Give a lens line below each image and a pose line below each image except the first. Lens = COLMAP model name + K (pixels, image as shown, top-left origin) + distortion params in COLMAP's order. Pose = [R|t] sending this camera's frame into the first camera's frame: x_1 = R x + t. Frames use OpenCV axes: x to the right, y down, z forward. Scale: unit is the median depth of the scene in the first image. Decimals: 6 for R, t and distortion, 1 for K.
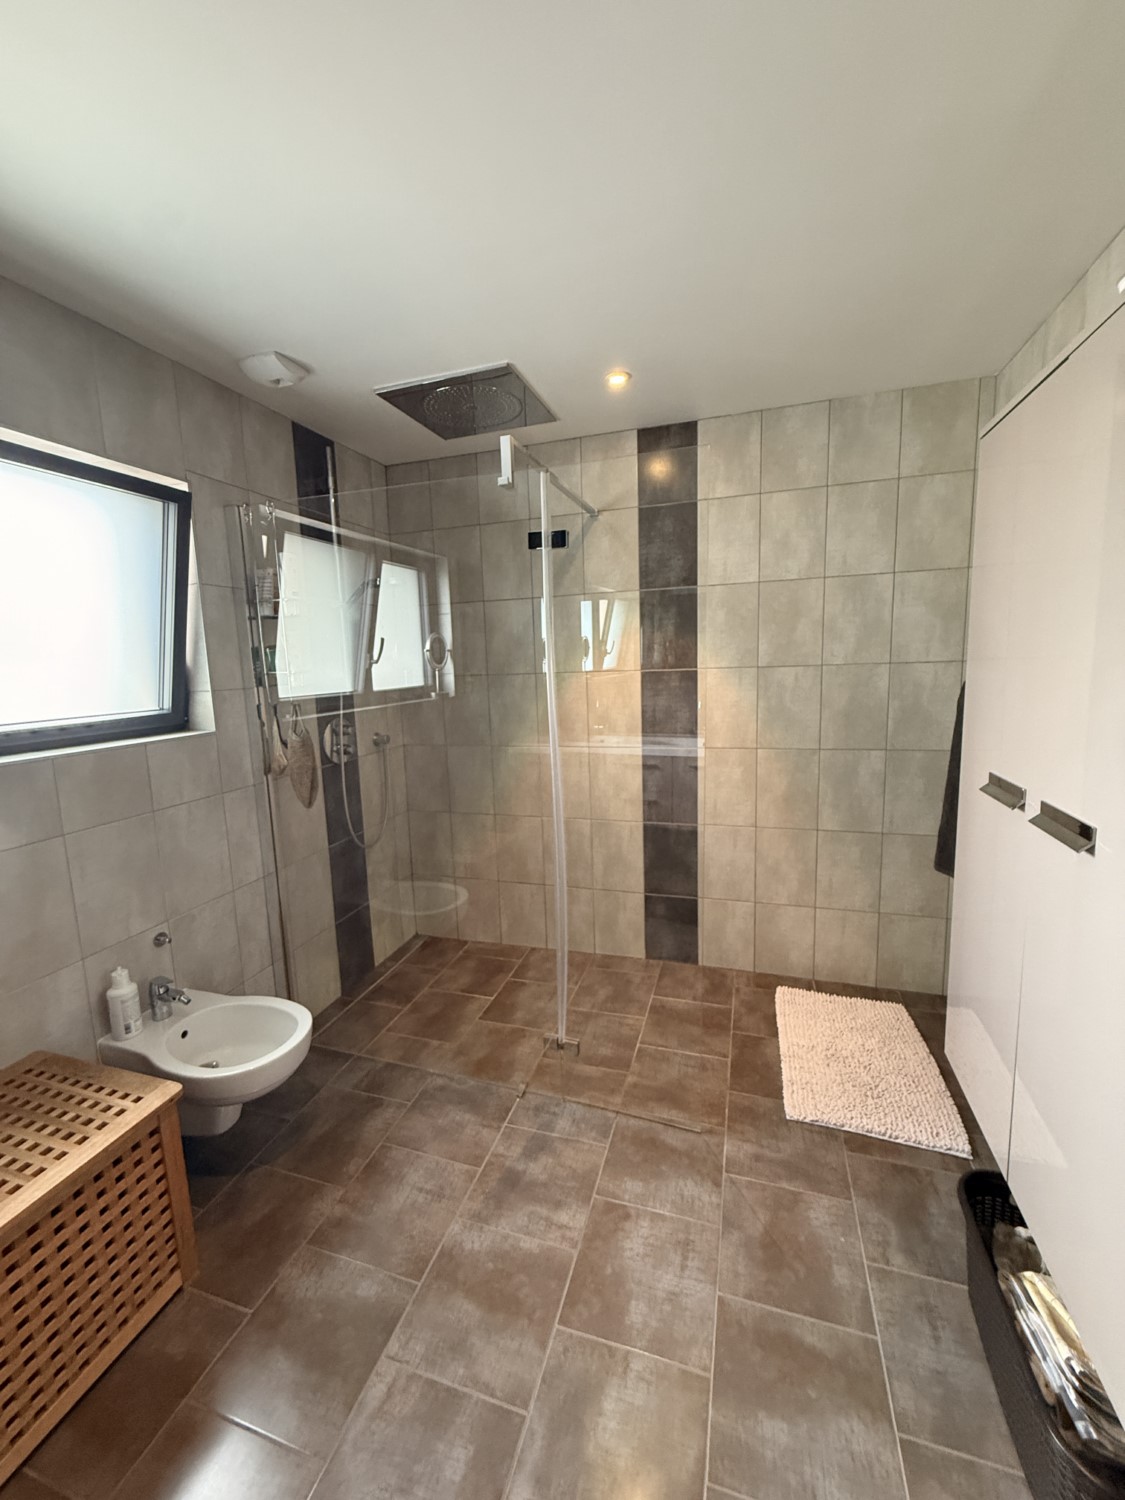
lens RADIAL K [[597.1, 0, 561.9], [0, 597.1, 748.1], [0, 0, 1]] dist [0.000181, 0.000039]
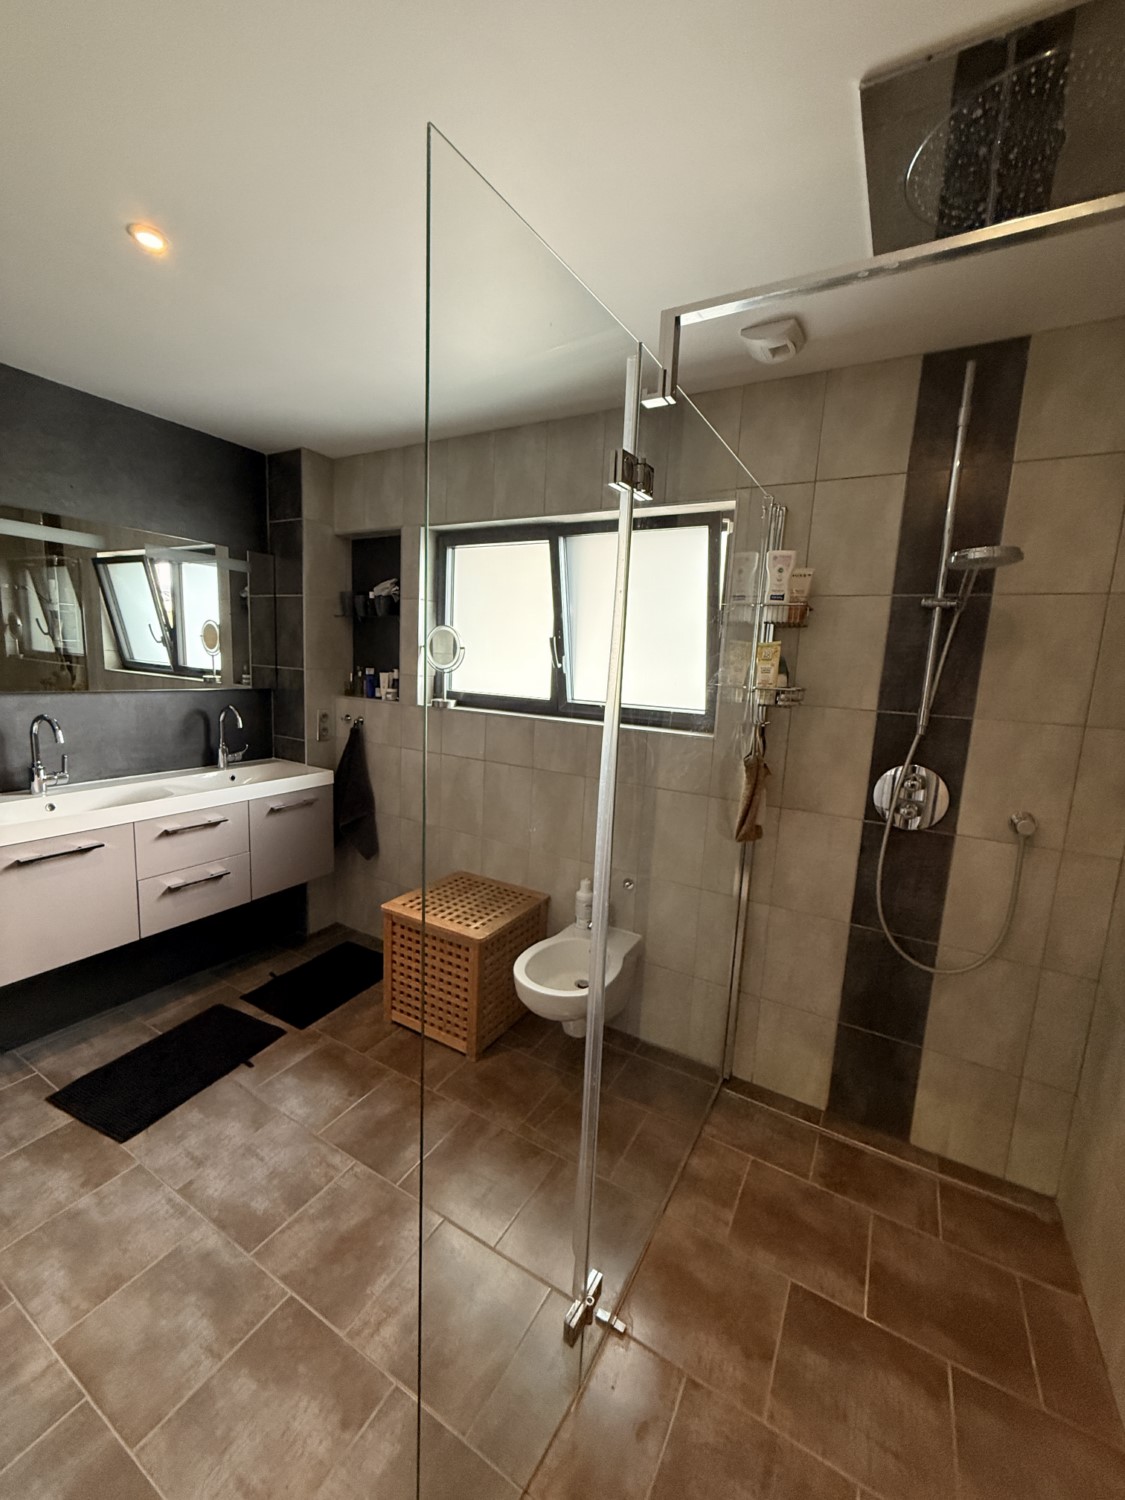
lens RADIAL K [[597.1, 0, 561.9], [0, 597.1, 748.1], [0, 0, 1]] dist [0.000181, 0.000039]
pose [[-0.207518, 0.167895, -0.963715, 0.622793], [-0.187830, 0.959992, 0.207692, -0.226381], [0.960029, 0.224114, -0.167680, 1.182484]]
